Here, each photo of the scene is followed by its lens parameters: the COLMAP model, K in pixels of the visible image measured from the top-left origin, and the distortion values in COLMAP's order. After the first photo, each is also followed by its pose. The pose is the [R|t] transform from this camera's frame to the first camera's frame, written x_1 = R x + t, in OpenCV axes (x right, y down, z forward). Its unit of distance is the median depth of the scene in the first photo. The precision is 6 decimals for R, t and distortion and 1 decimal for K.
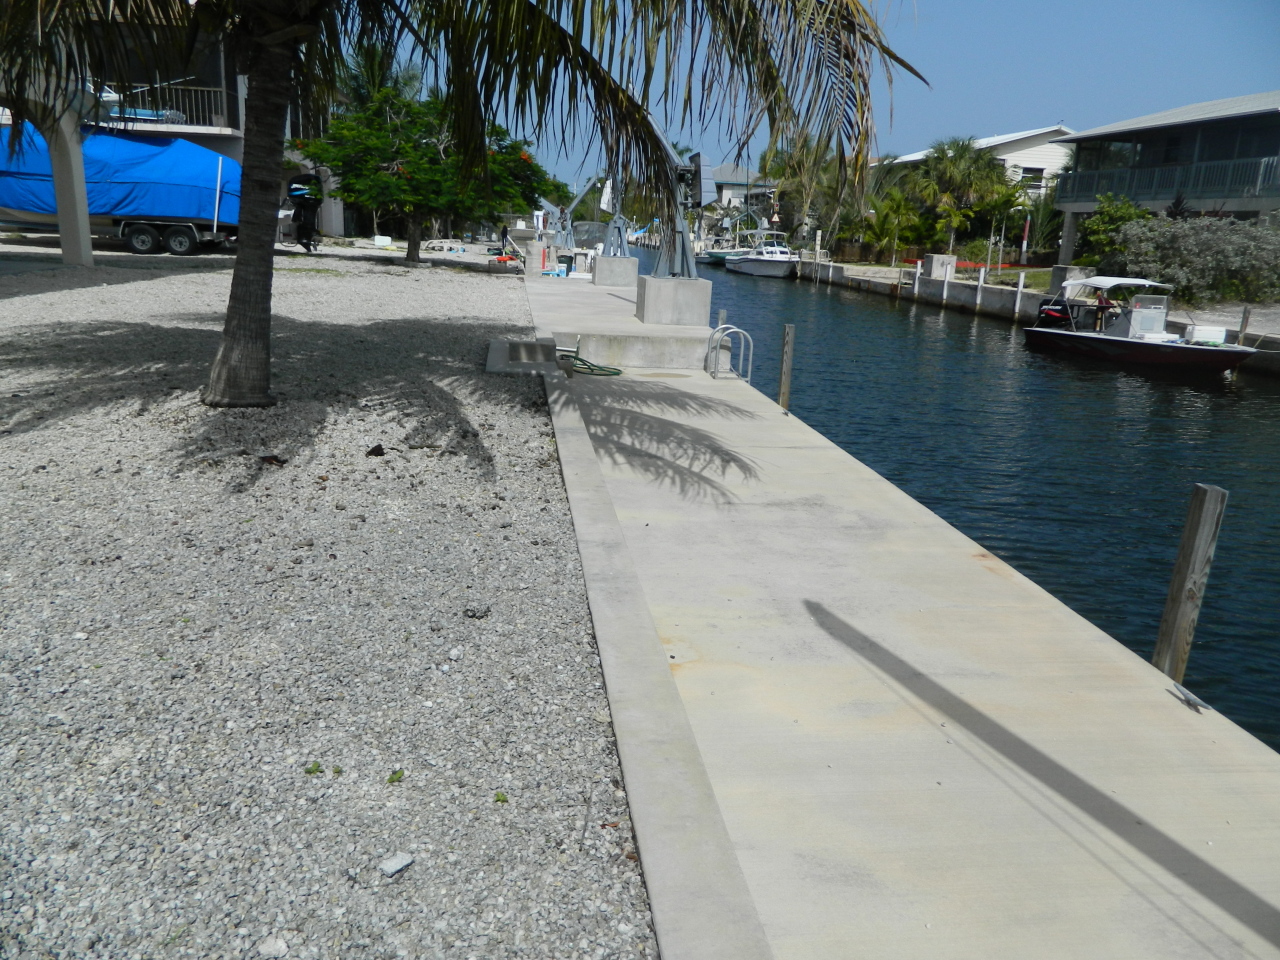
lens RADIAL K [[954.3, 0, 658.3], [0, 954.3, 448.1], [0, 0, 1]] dist [0.014467, -0.001159]
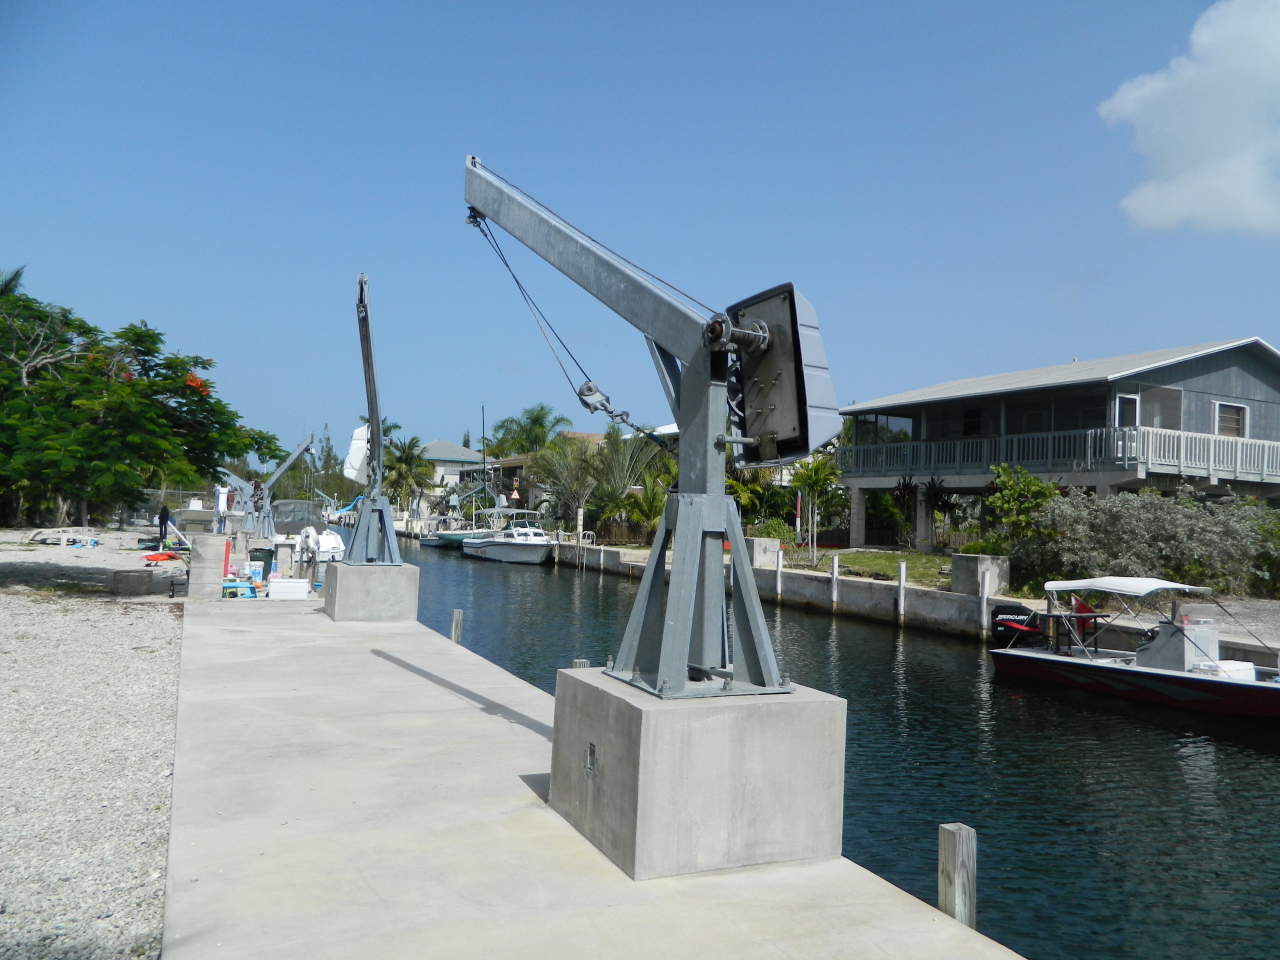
lens RADIAL K [[941.2, 0, 641.3], [0, 941.2, 471.7], [0, 0, 1]] dist [0.011936, -0.010135]
pose [[0.956322, 0.003810, 0.292290, -0.026970], [0.071831, 0.966192, -0.247613, -0.053156], [-0.283352, 0.257794, 0.923718, 0.222701]]
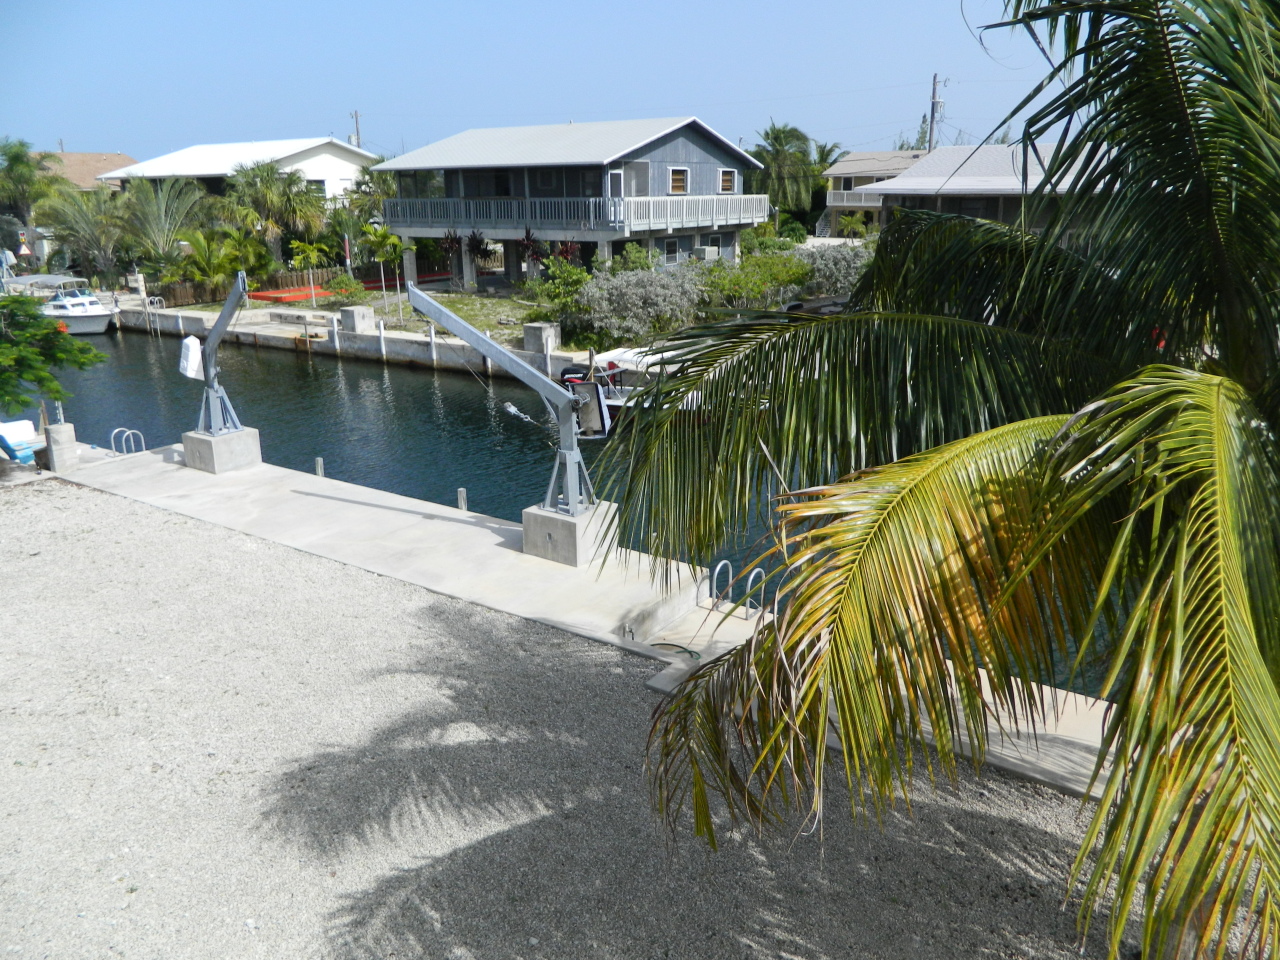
lens RADIAL K [[941.2, 0, 641.3], [0, 941.2, 471.7], [0, 0, 1]] dist [0.011936, -0.010135]
pose [[0.673733, -0.263397, 0.690439, -0.176279], [0.210878, 0.963998, 0.161982, -0.107578], [-0.708247, 0.036466, 0.705022, 0.092580]]
